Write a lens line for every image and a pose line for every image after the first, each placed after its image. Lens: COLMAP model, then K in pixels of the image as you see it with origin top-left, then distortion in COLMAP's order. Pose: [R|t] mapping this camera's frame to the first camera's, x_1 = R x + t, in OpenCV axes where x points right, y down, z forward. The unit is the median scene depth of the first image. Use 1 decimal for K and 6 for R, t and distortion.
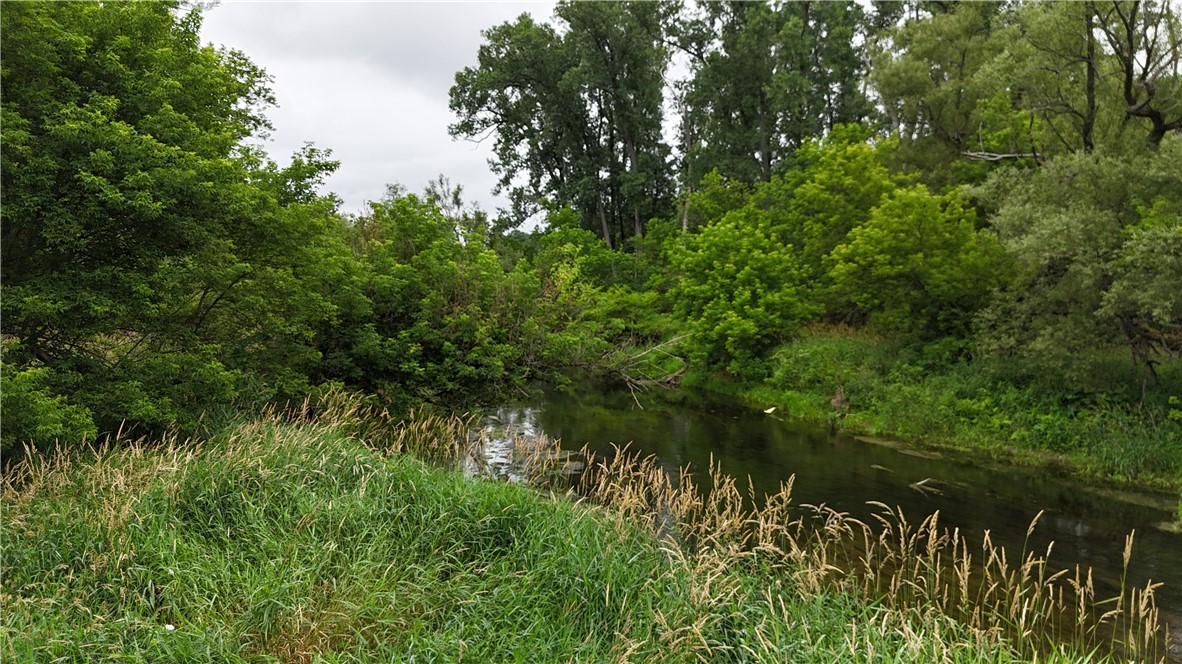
lens RADIAL K [[866.3, 0, 591.0], [0, 866.3, 332.0], [0, 0, 1]] dist [0.060805, -0.064258]
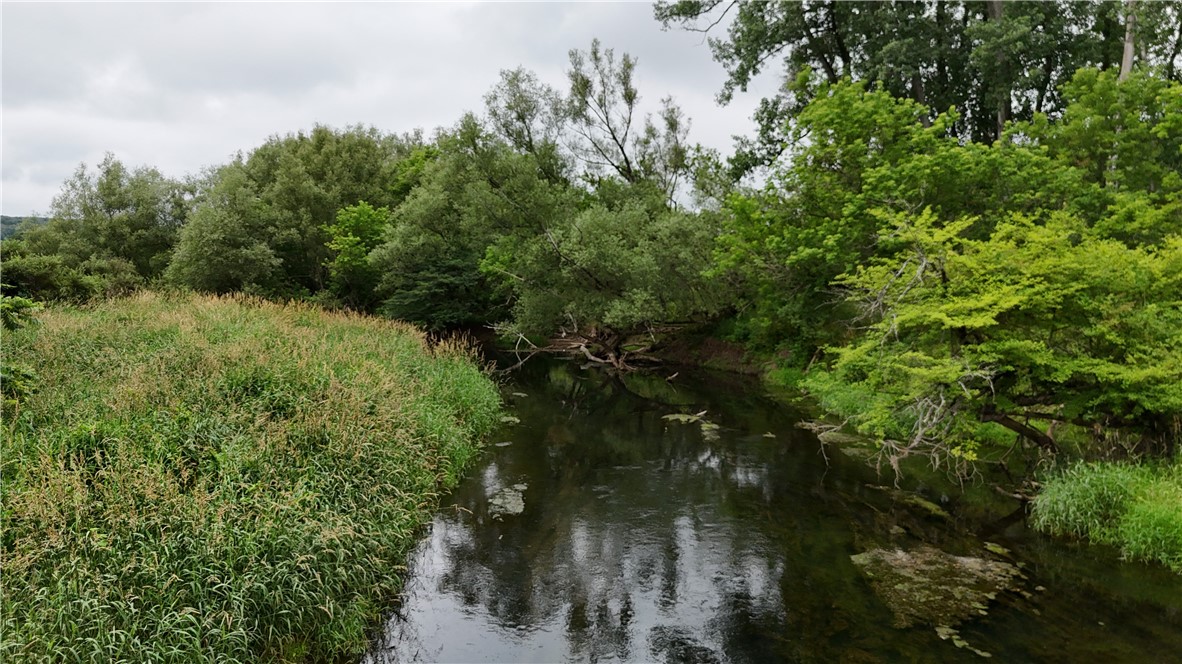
lens RADIAL K [[866.3, 0, 591.0], [0, 866.3, 332.0], [0, 0, 1]] dist [0.060805, -0.064258]
pose [[0.946860, 0.011659, -0.321436, -0.006995], [-0.010379, 0.999930, 0.005694, -0.010930], [0.321480, -0.002055, 0.946914, 0.433777]]
